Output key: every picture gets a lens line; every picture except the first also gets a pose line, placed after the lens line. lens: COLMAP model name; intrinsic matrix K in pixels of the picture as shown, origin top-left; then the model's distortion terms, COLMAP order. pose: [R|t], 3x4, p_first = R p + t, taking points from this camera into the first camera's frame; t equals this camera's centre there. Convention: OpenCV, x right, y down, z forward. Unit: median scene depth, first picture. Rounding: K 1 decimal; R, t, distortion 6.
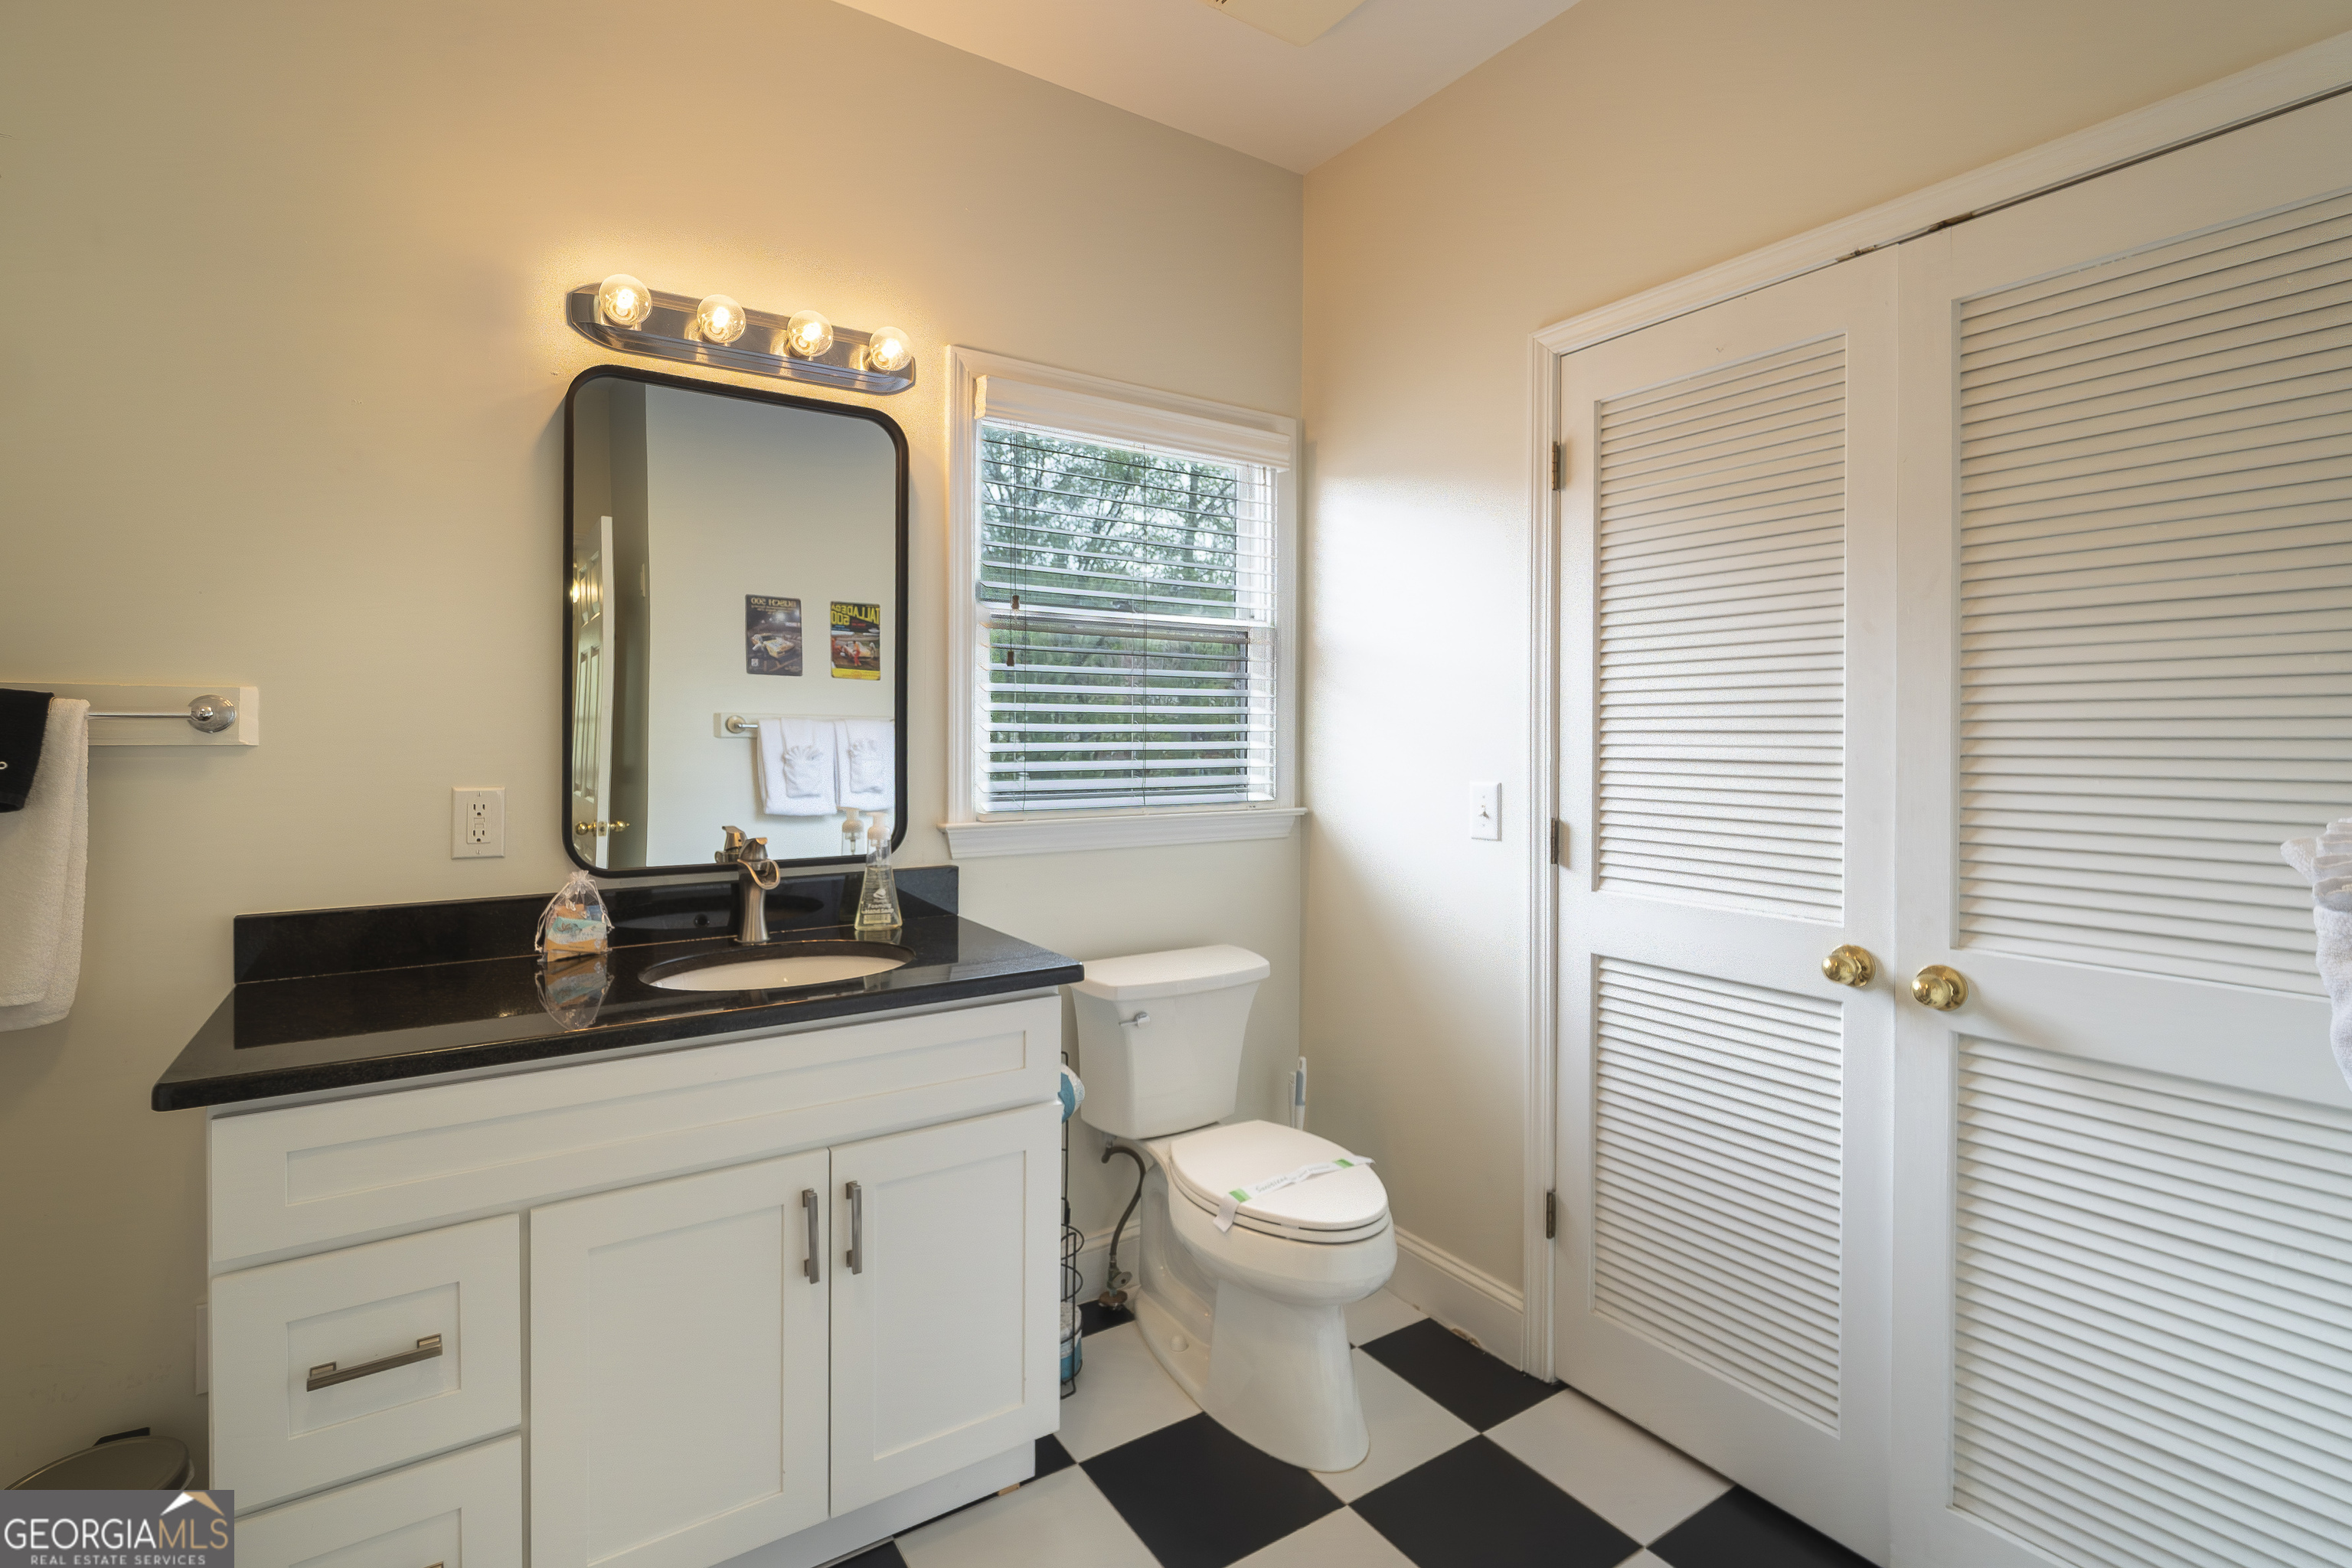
lens RADIAL K [[1053.7, 0, 1118.9], [0, 1053.7, 740.7], [0, 0, 1]] dist [-0.003636, 0.001475]
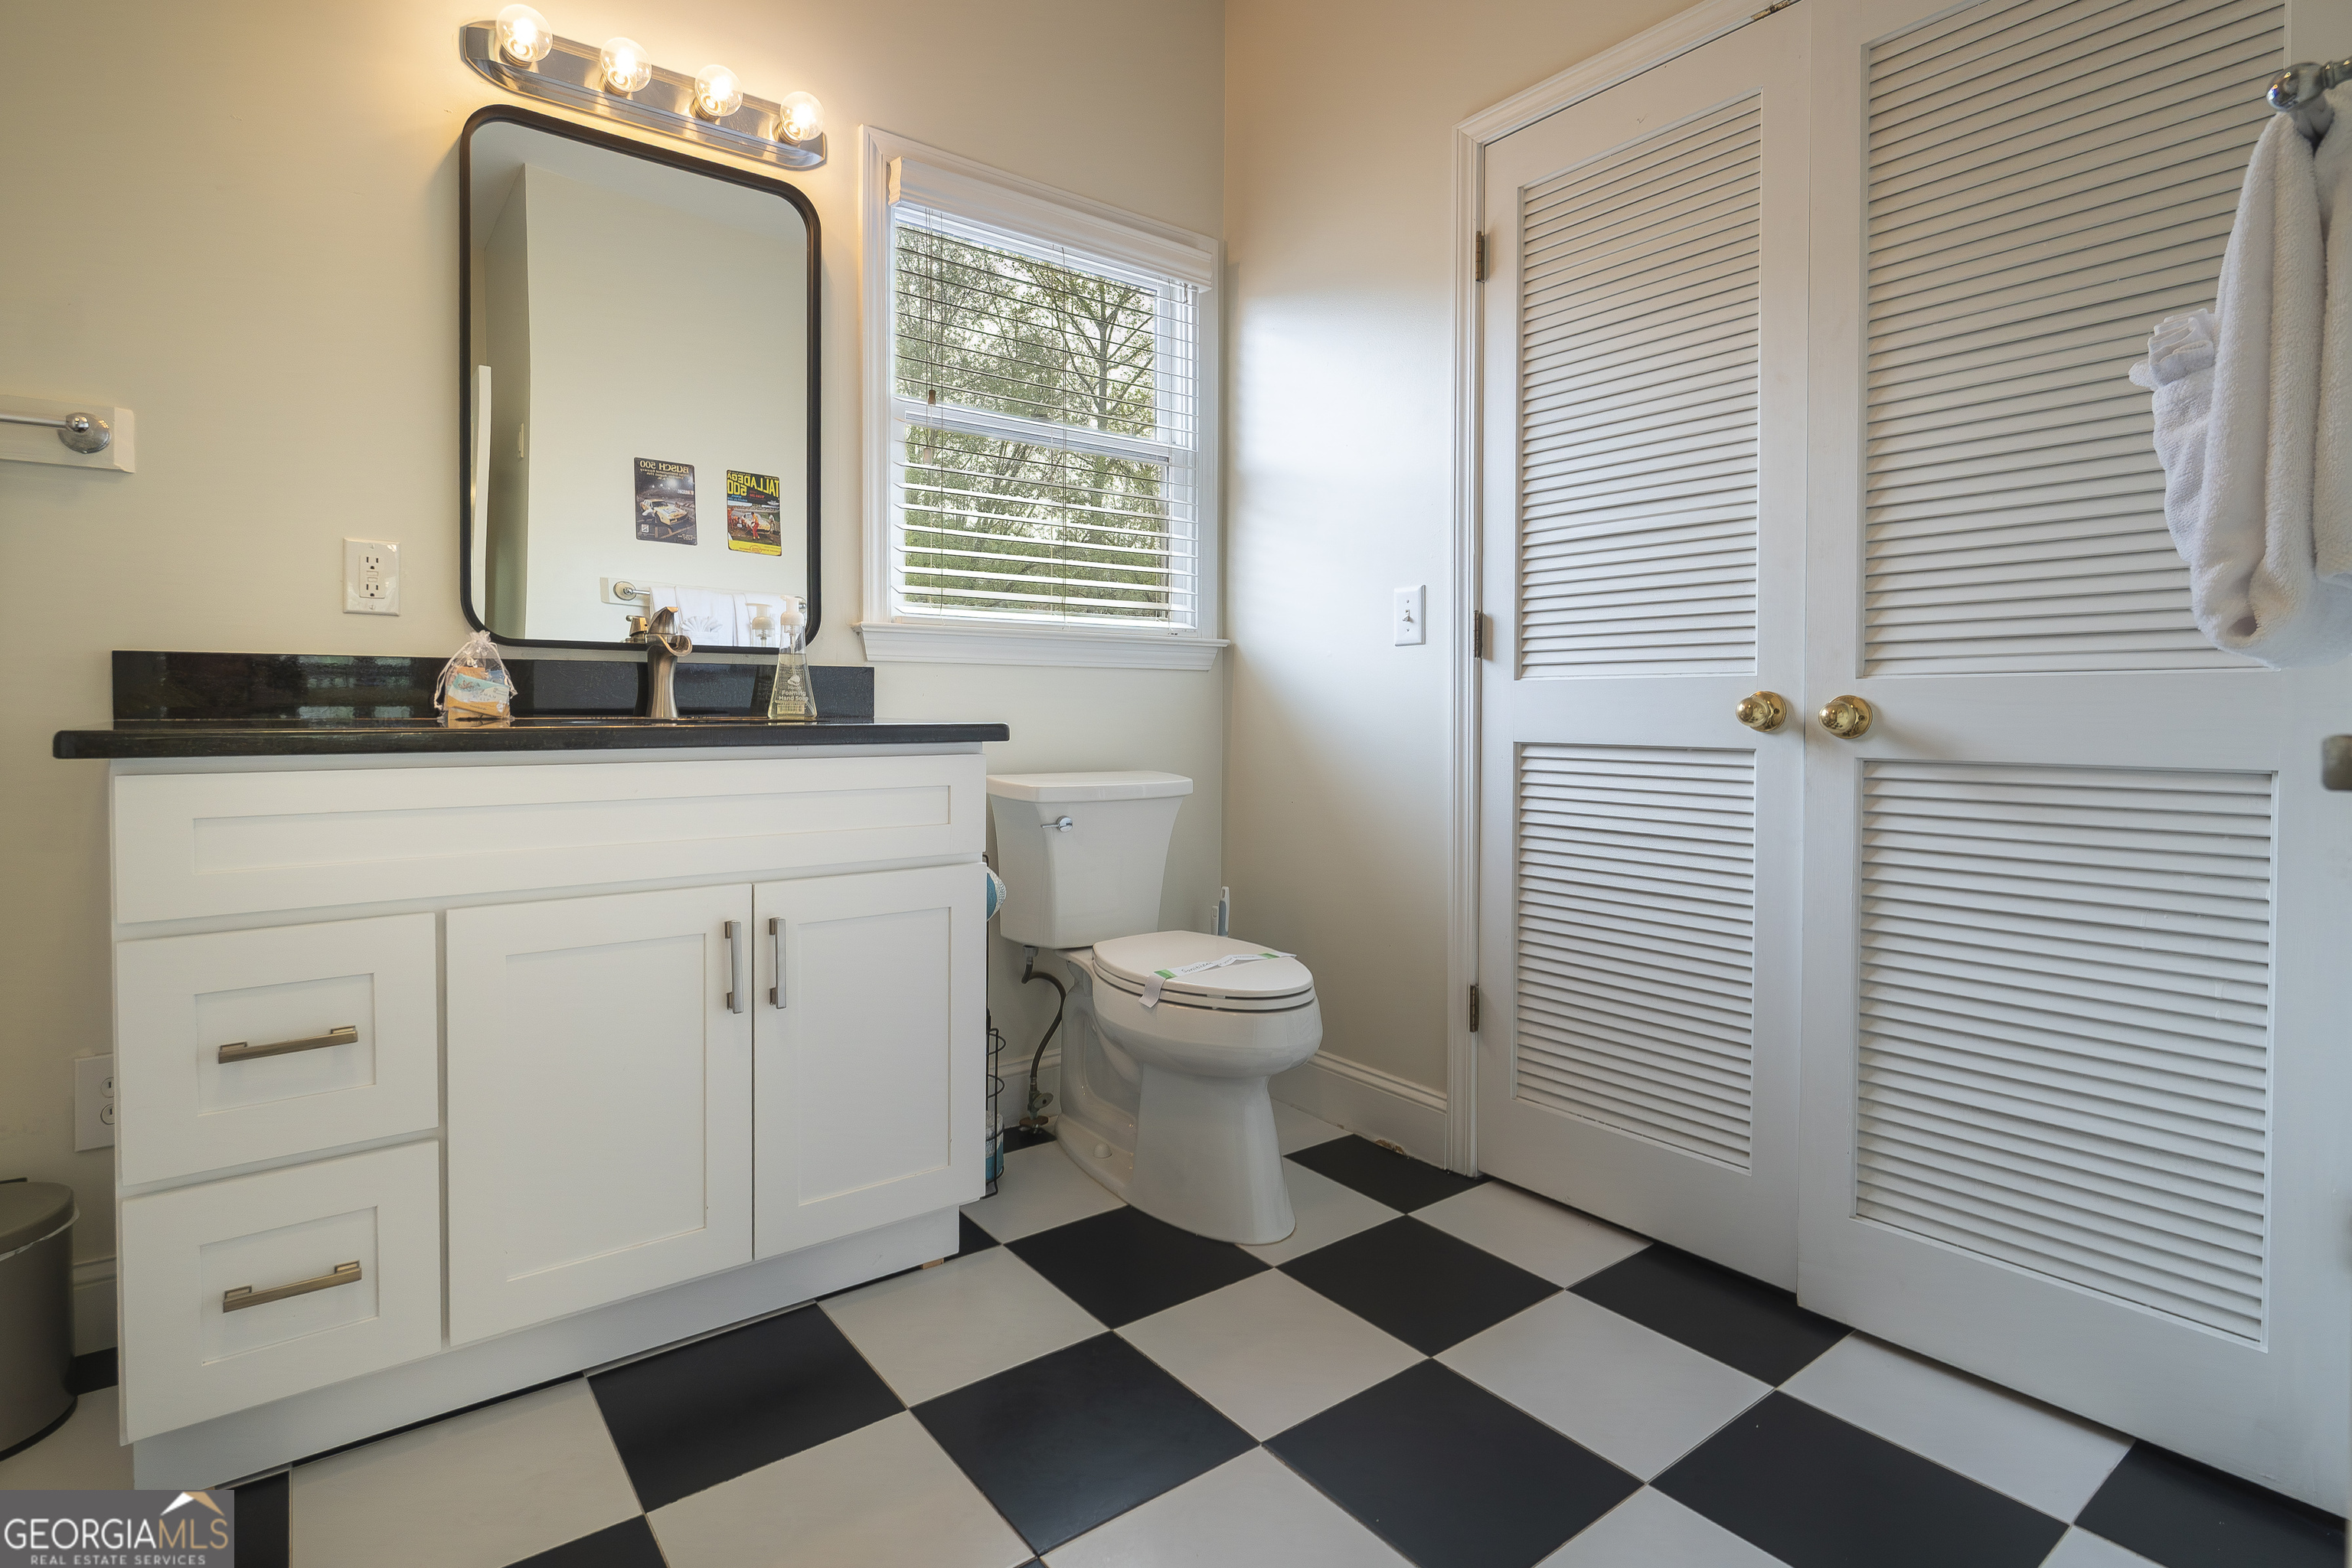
lens RADIAL K [[1124.4, 0, 1079.2], [0, 1124.4, 742.6], [0, 0, 1]] dist [-0.000785, -0.000483]
pose [[0.998656, -0.002276, 0.051786, -0.019067], [0.001752, 0.999947, 0.010169, 0.191201], [-0.051806, -0.010065, 0.998606, -0.044505]]
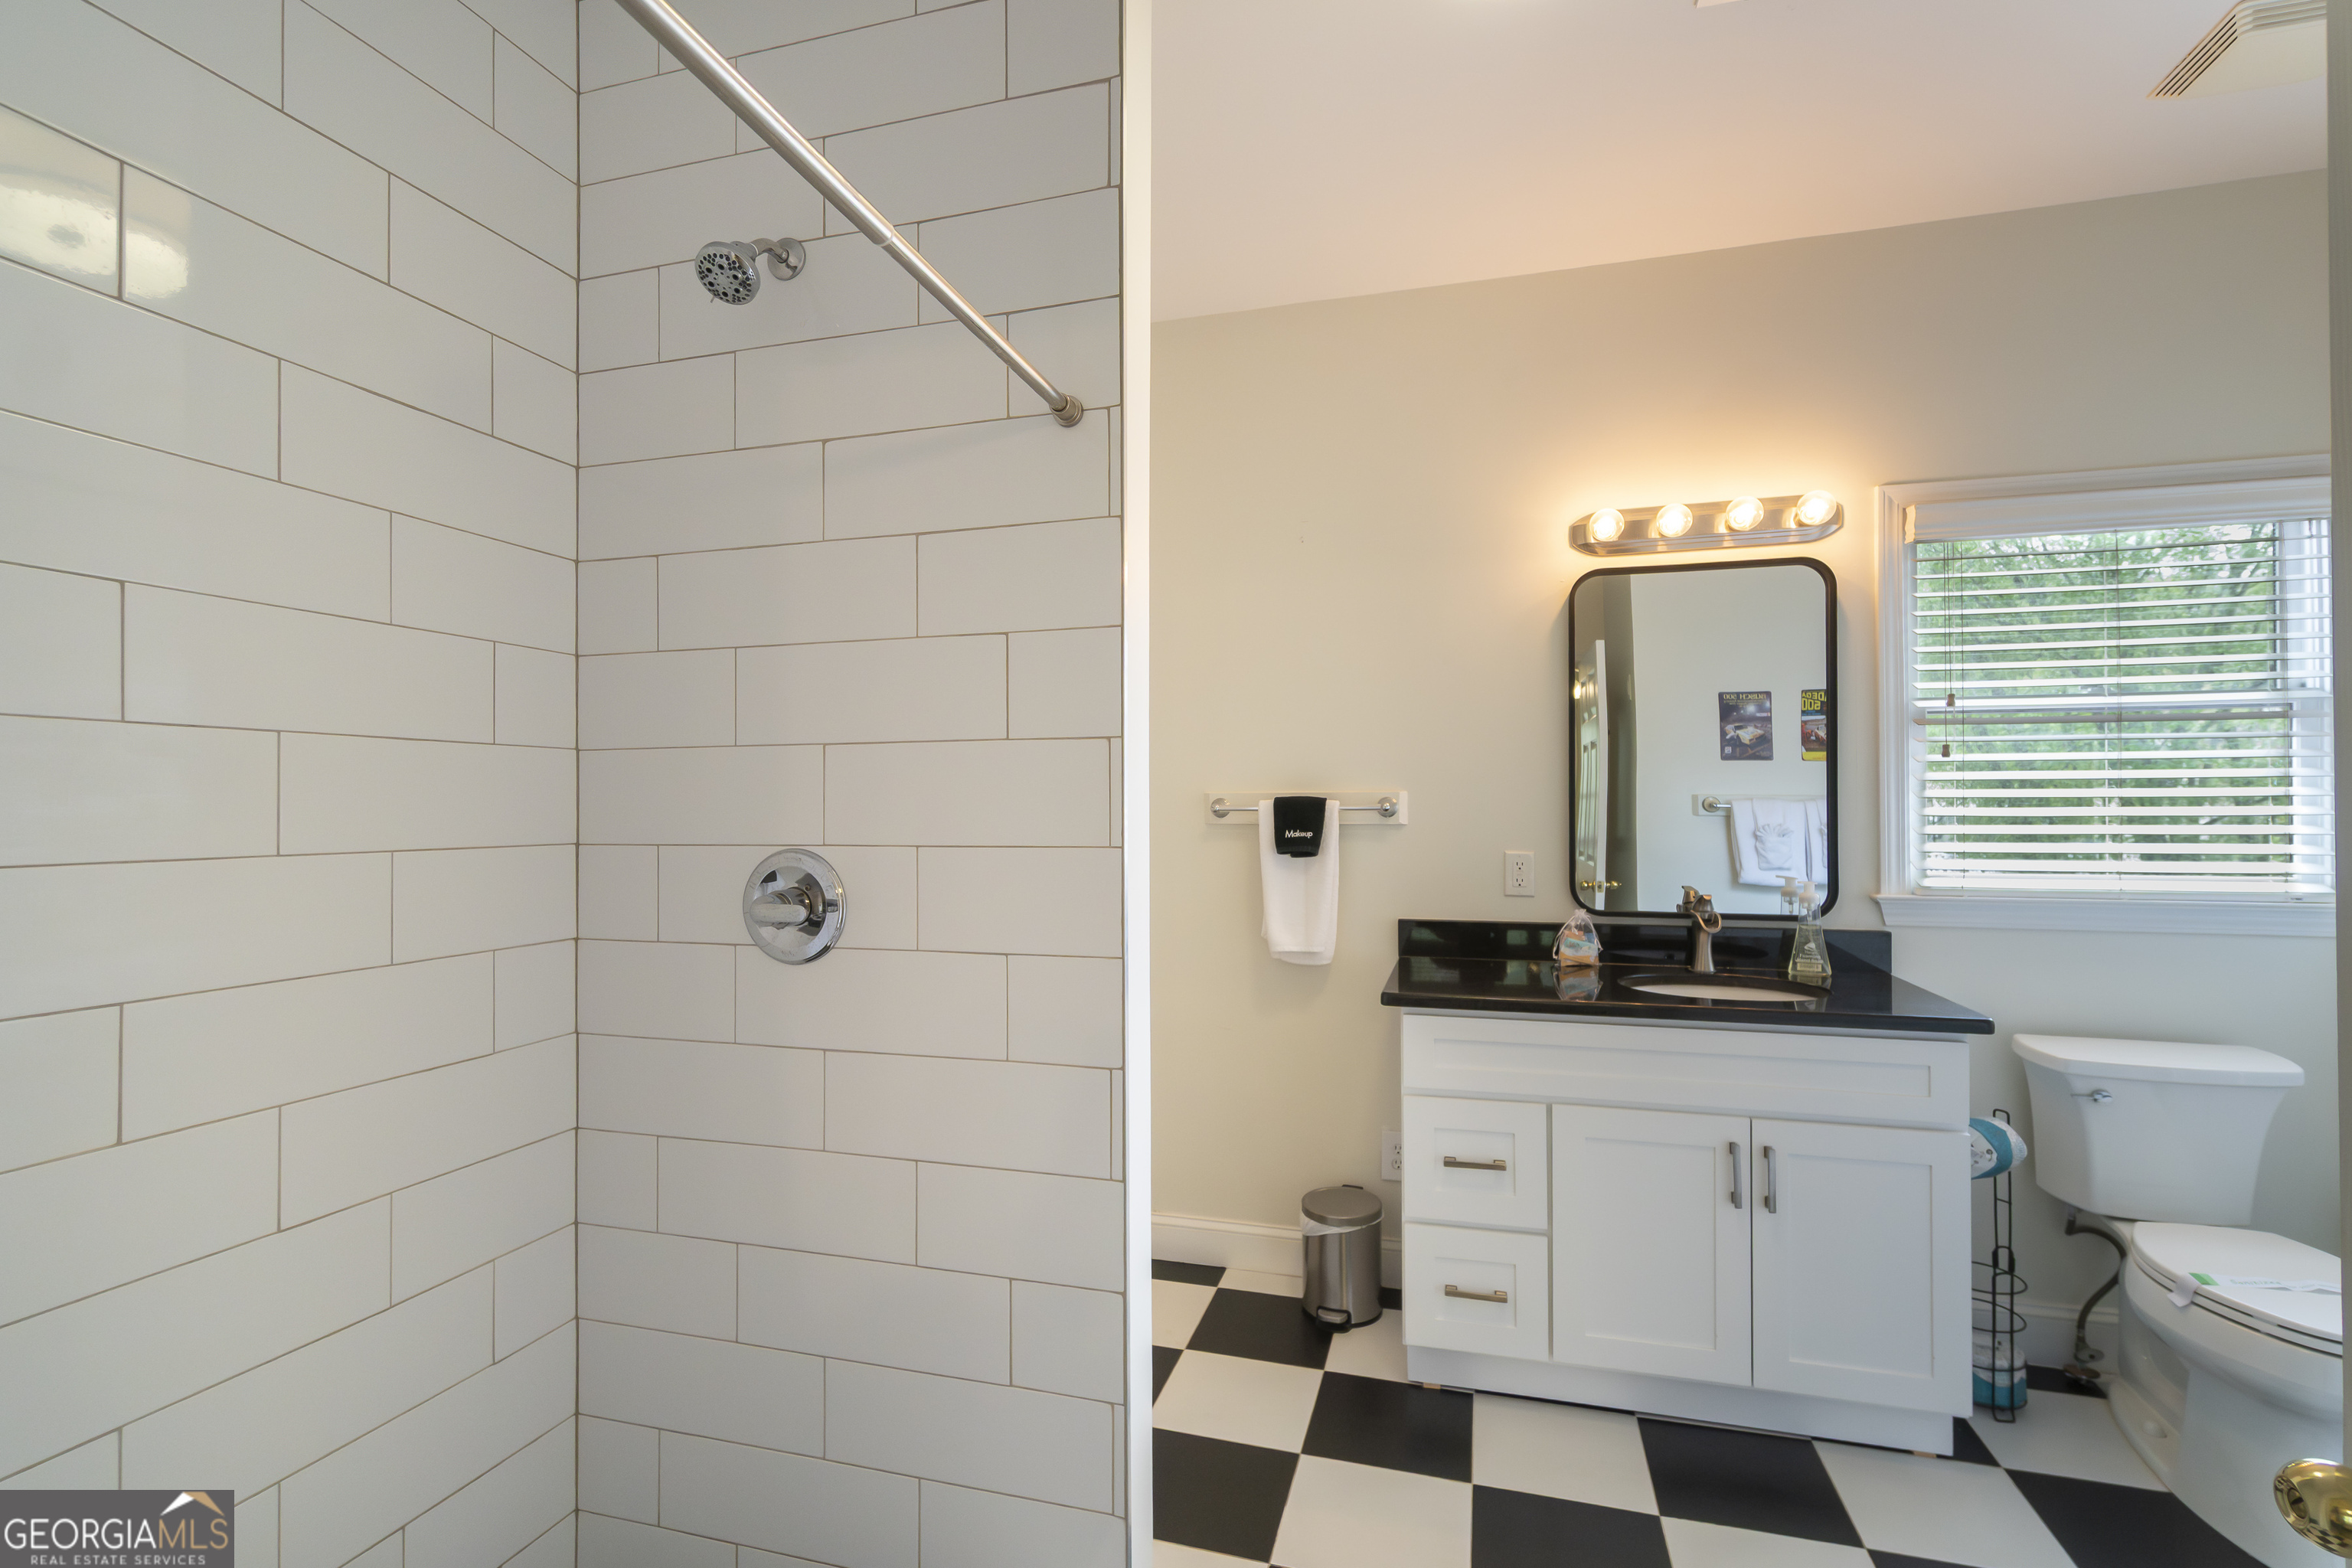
lens RADIAL K [[1053.7, 0, 1174.1], [0, 1053.7, 793.6], [0, 0, 1]] dist [-0.003636, 0.001475]
pose [[0.662672, -0.010969, -0.748830, 0.206954], [-0.000118, 0.999891, -0.014750, -0.017017], [0.748910, 0.009863, 0.662598, -0.386400]]
